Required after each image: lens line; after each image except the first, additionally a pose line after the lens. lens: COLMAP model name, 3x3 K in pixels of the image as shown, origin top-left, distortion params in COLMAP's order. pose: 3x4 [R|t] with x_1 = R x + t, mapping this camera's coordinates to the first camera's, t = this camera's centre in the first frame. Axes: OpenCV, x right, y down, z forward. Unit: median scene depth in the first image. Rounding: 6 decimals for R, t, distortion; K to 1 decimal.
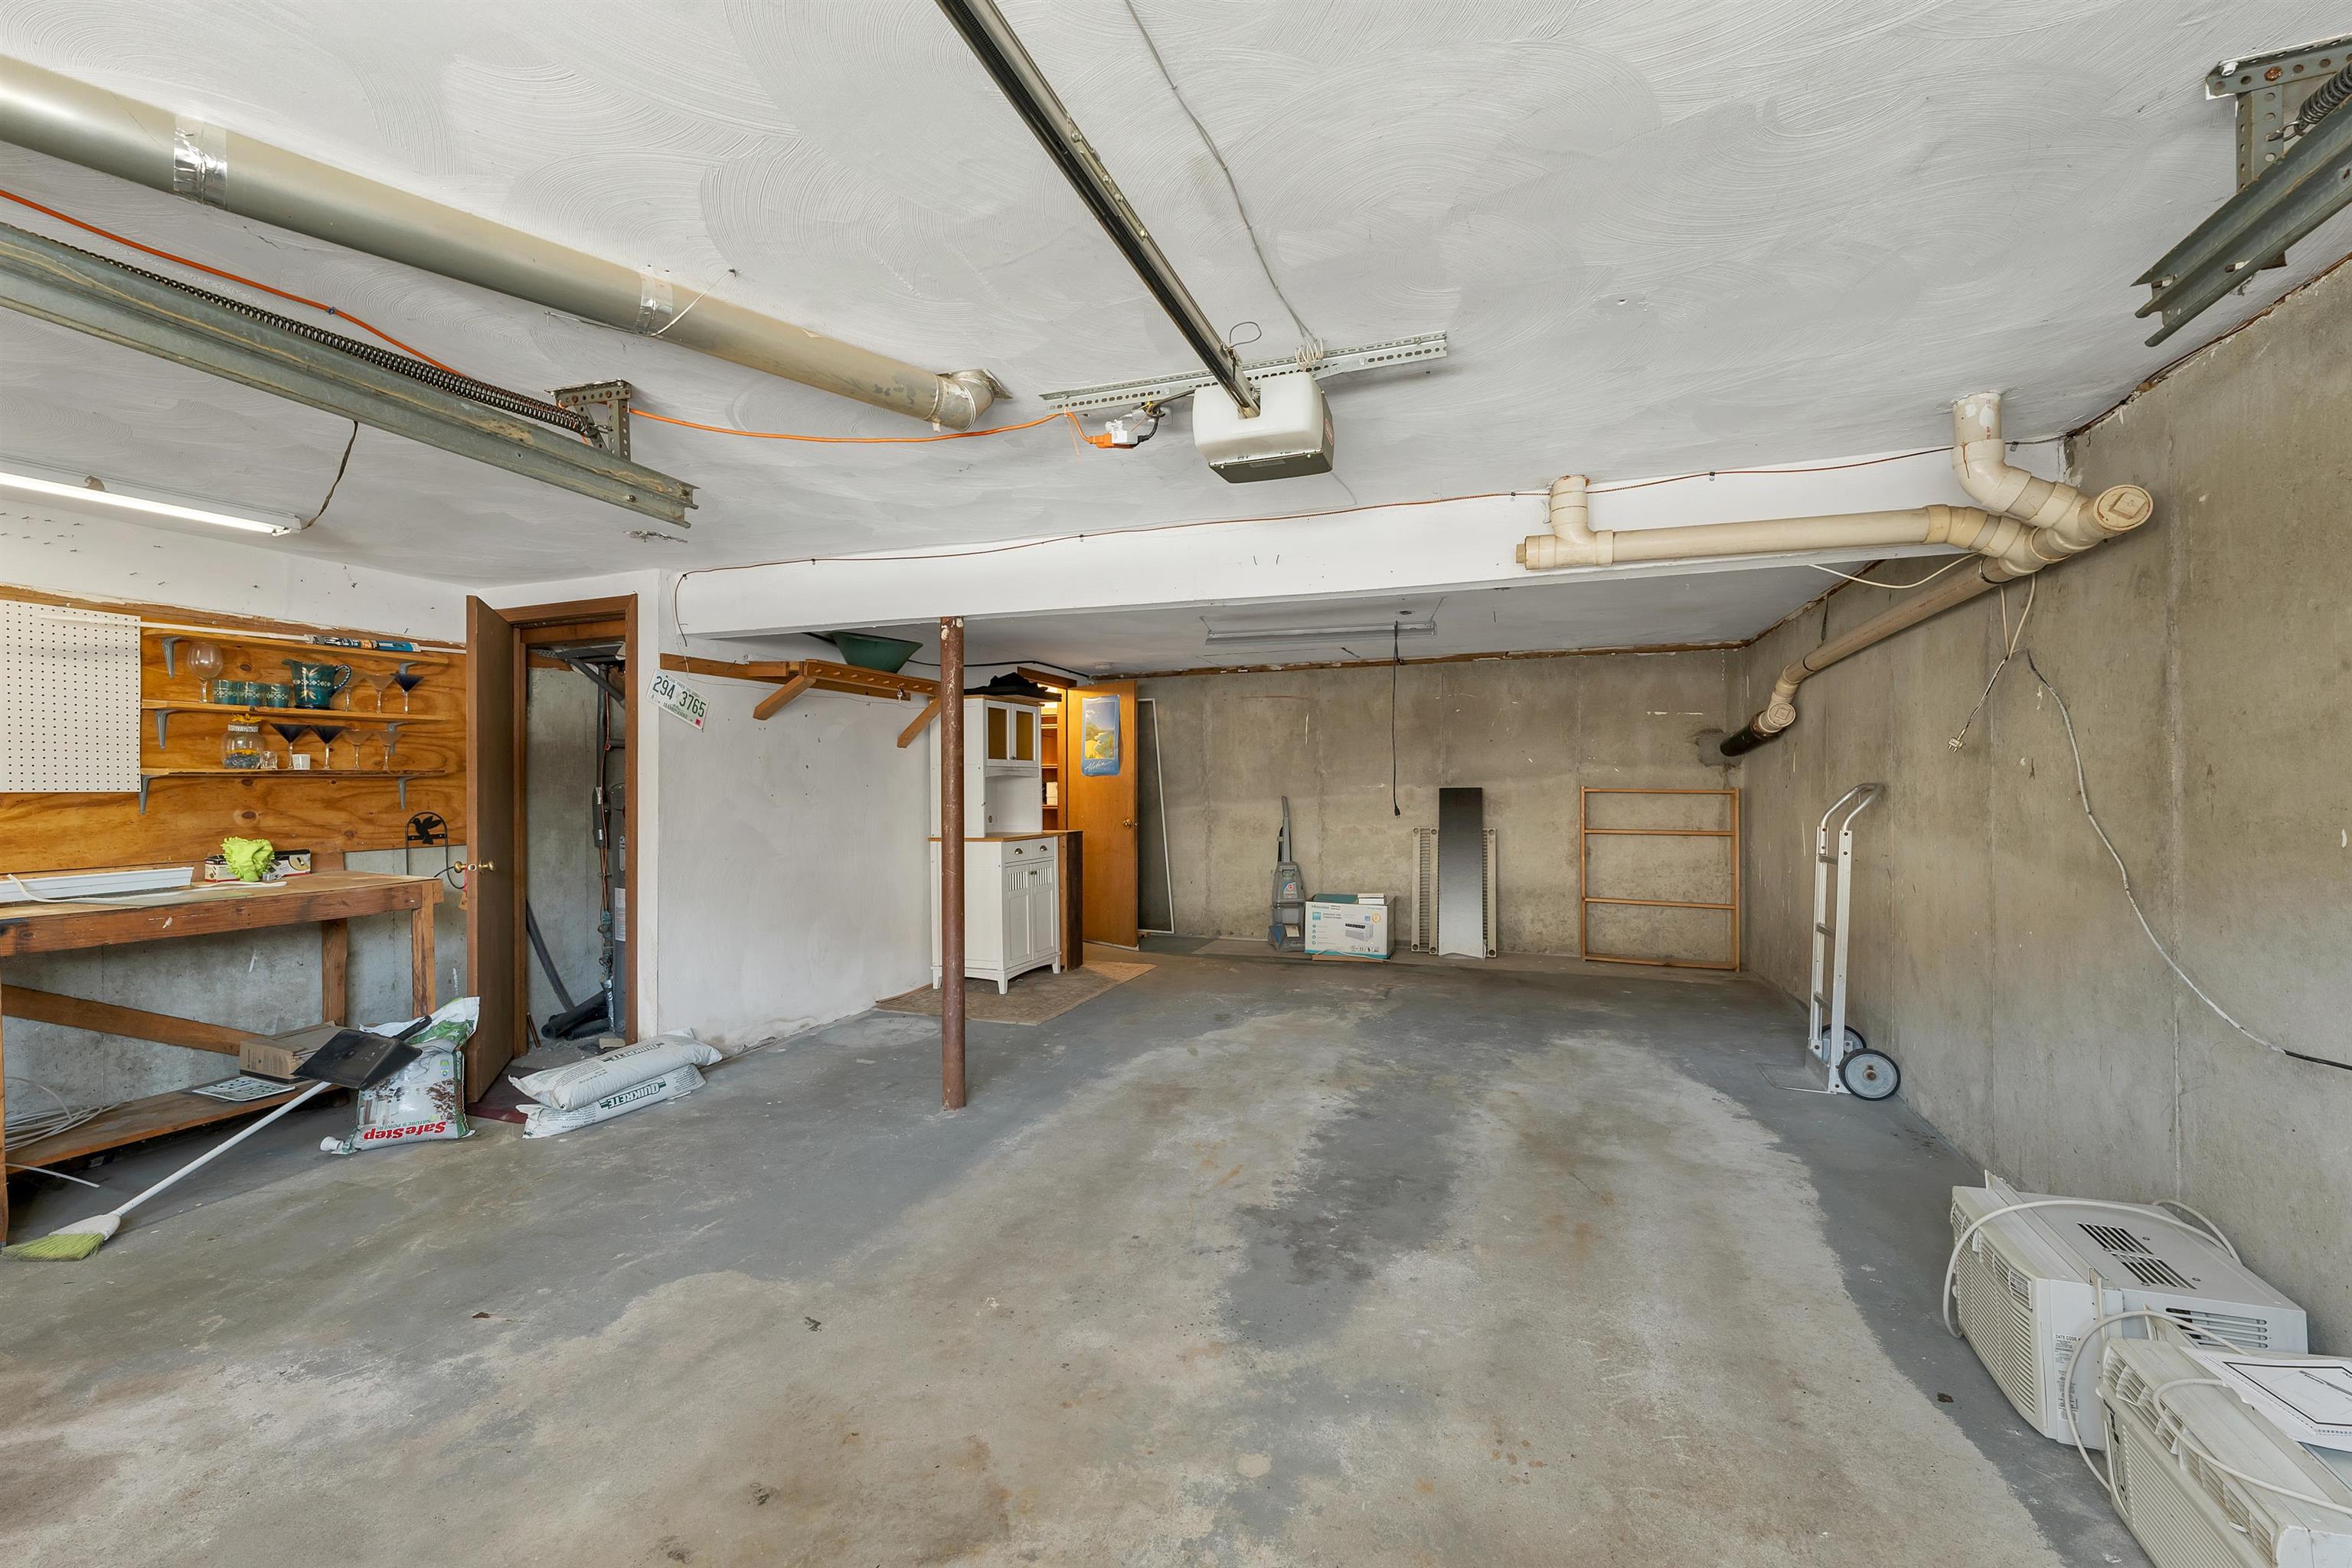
lens RADIAL K [[960.9, 0, 1165.4], [0, 960.9, 781.5], [0, 0, 1]] dist [0.002316, 0.001196]
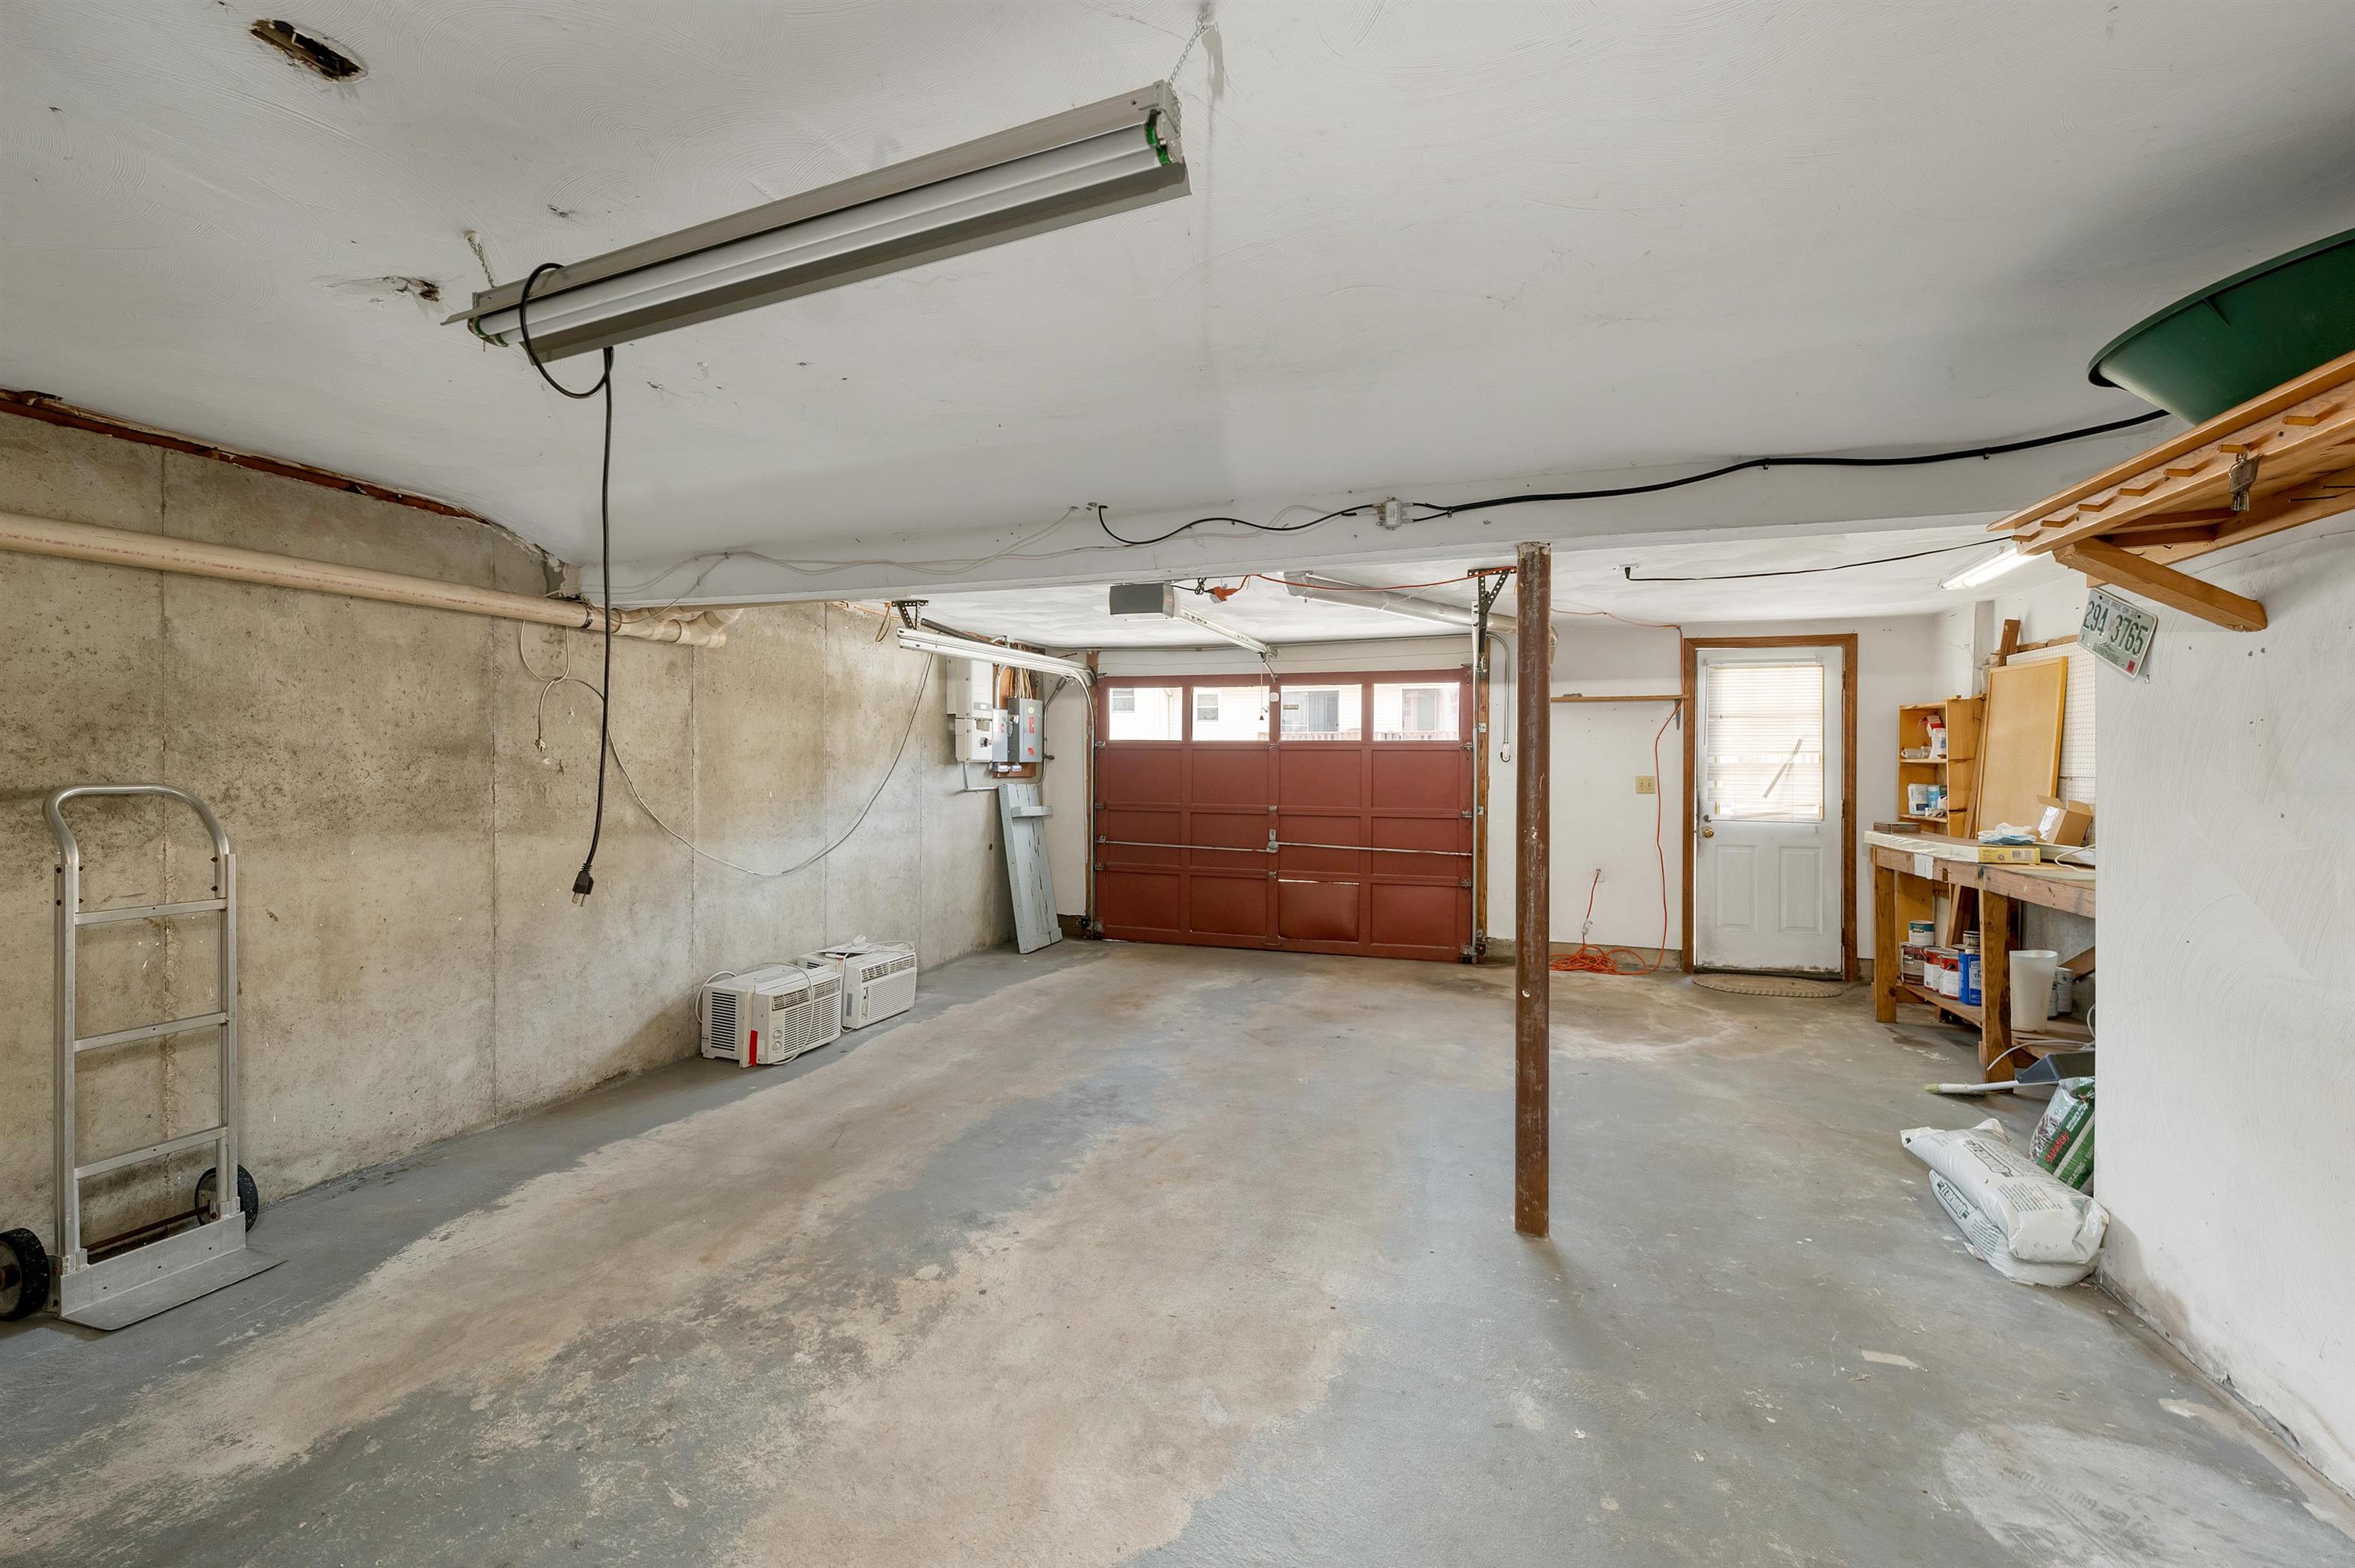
lens RADIAL K [[961.9, 0, 1177.6], [0, 961.9, 773.3], [0, 0, 1]] dist [0.002316, 0.001196]
pose [[-0.998699, 0.002071, -0.050946, 0.081724], [0.001752, 0.999979, 0.006315, -0.007841], [0.050958, 0.006217, -0.998681, 1.754701]]
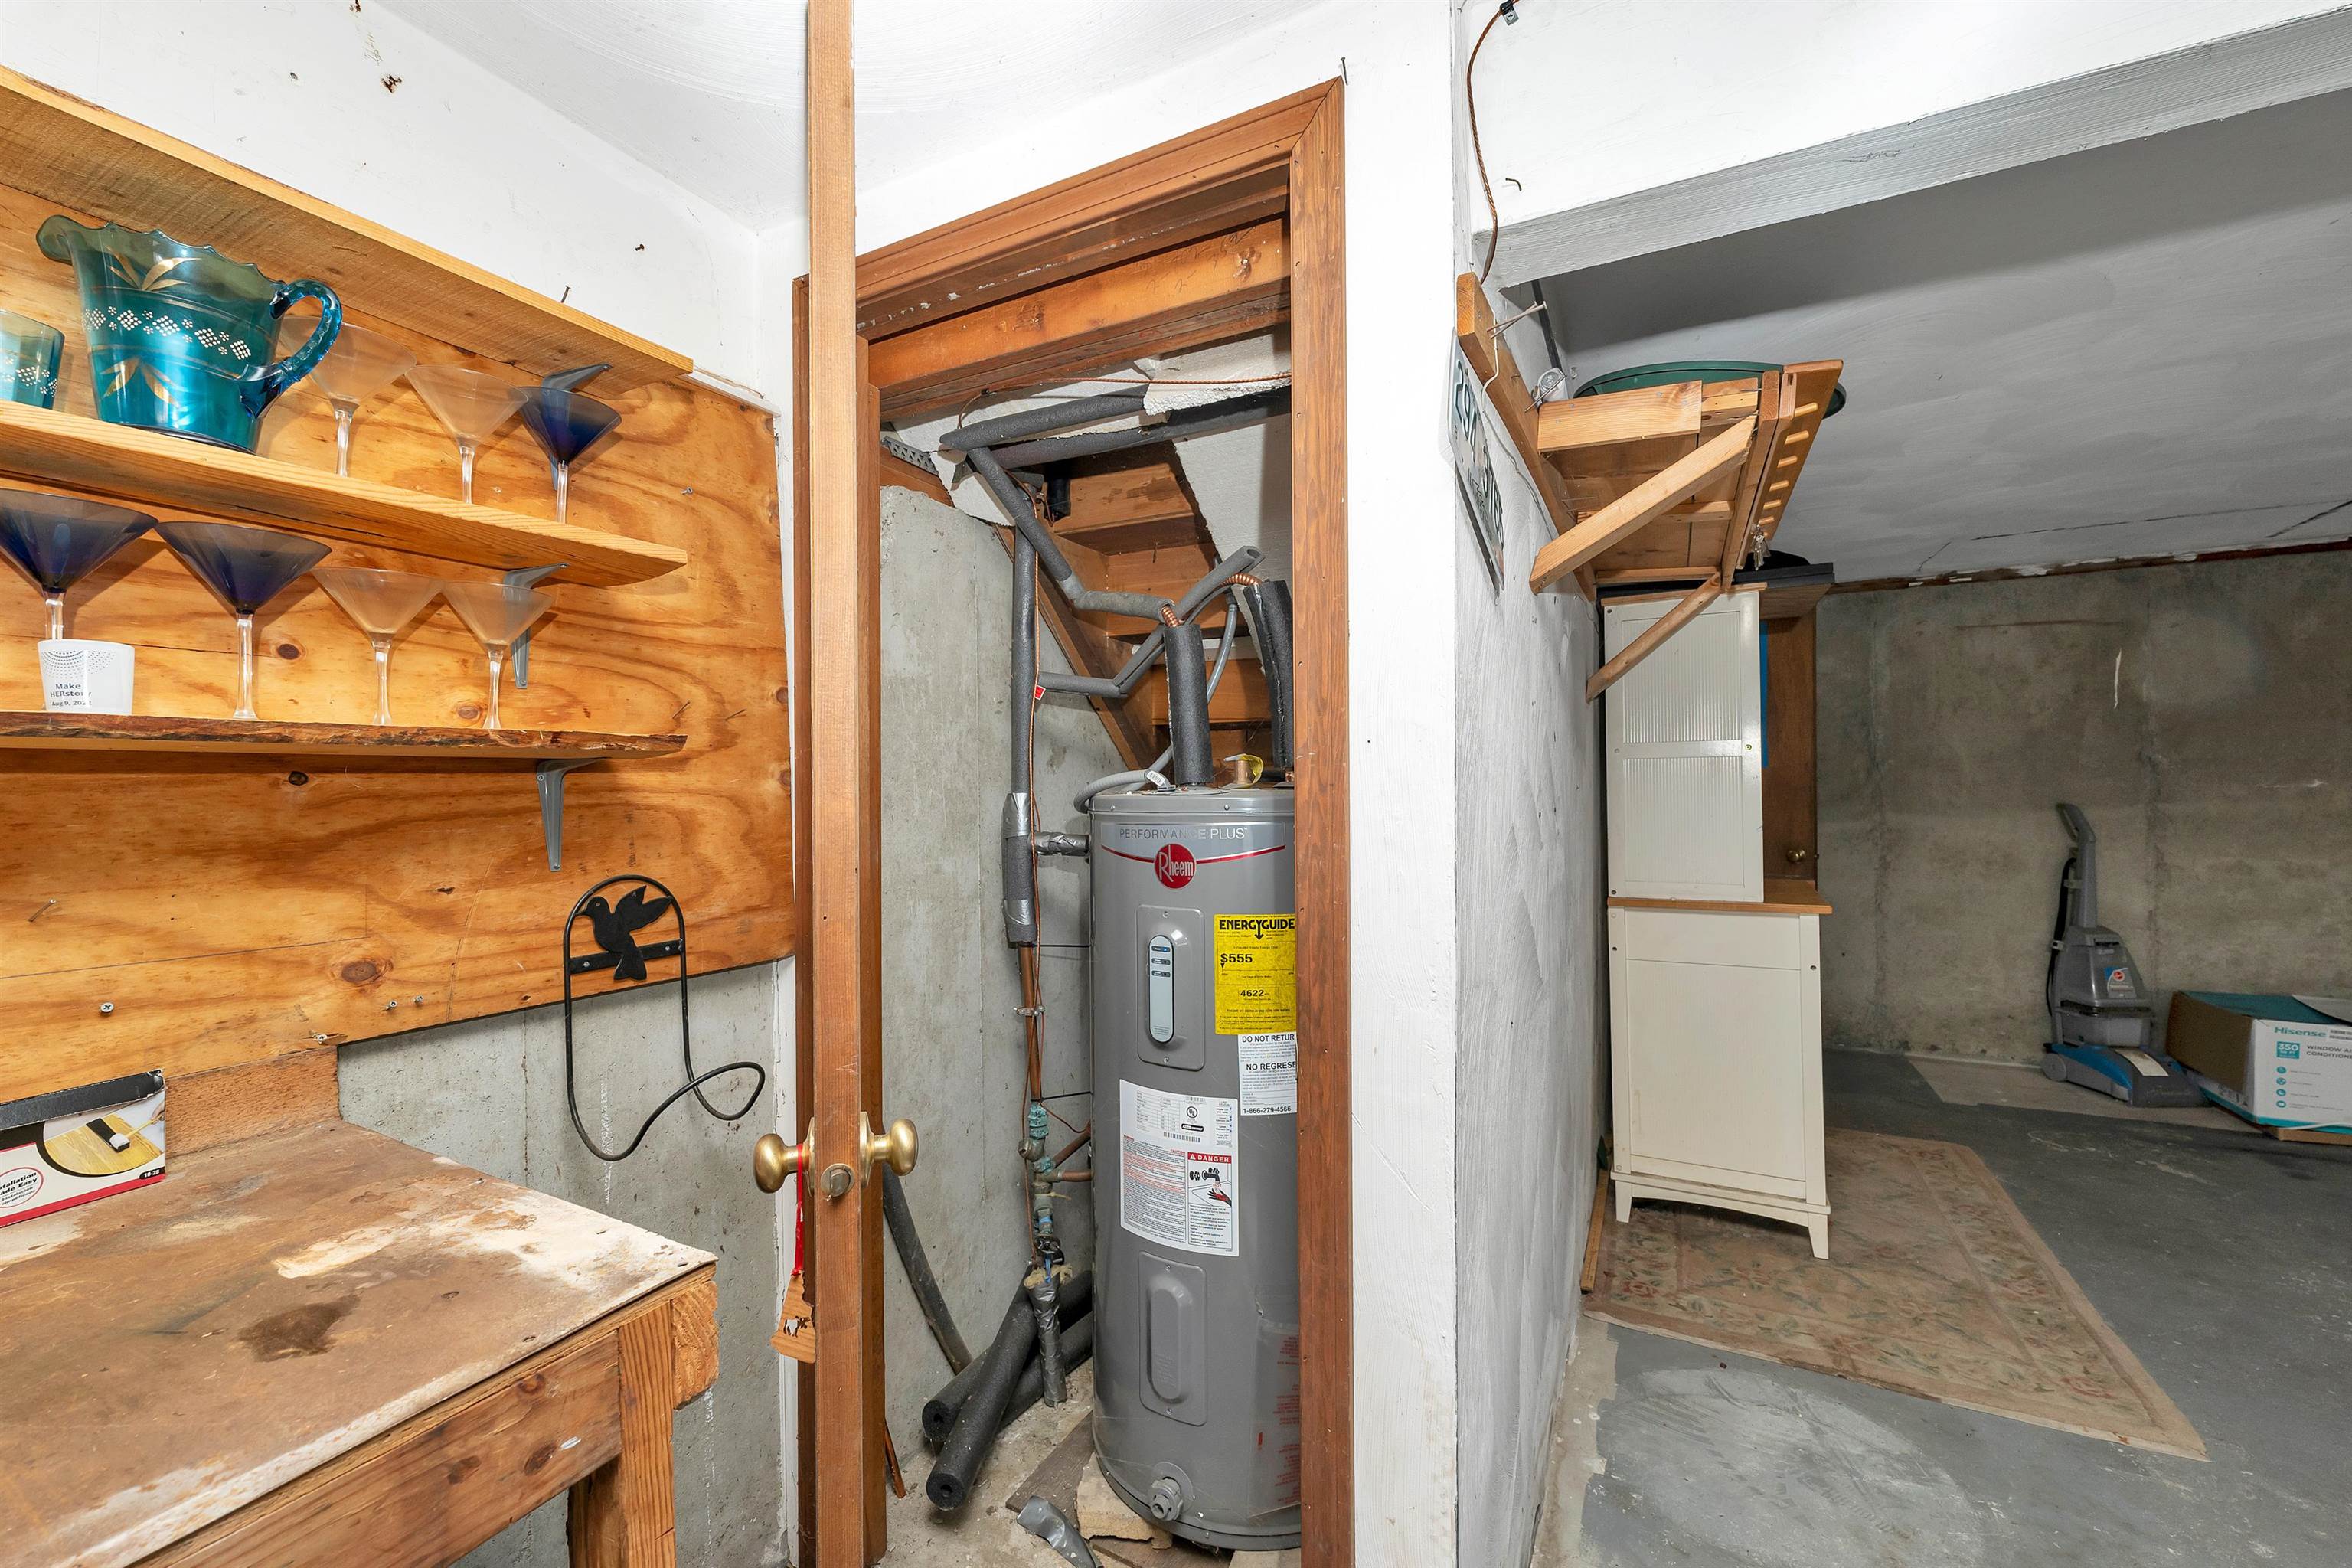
lens RADIAL K [[960.9, 0, 1184.6], [0, 960.9, 786.1], [0, 0, 1]] dist [0.002316, 0.001196]
pose [[0.993940, -0.004700, -0.109824, -0.494684], [0.004854, 0.999988, 0.001136, 0.002974], [0.109817, -0.001662, 0.993950, 0.634781]]
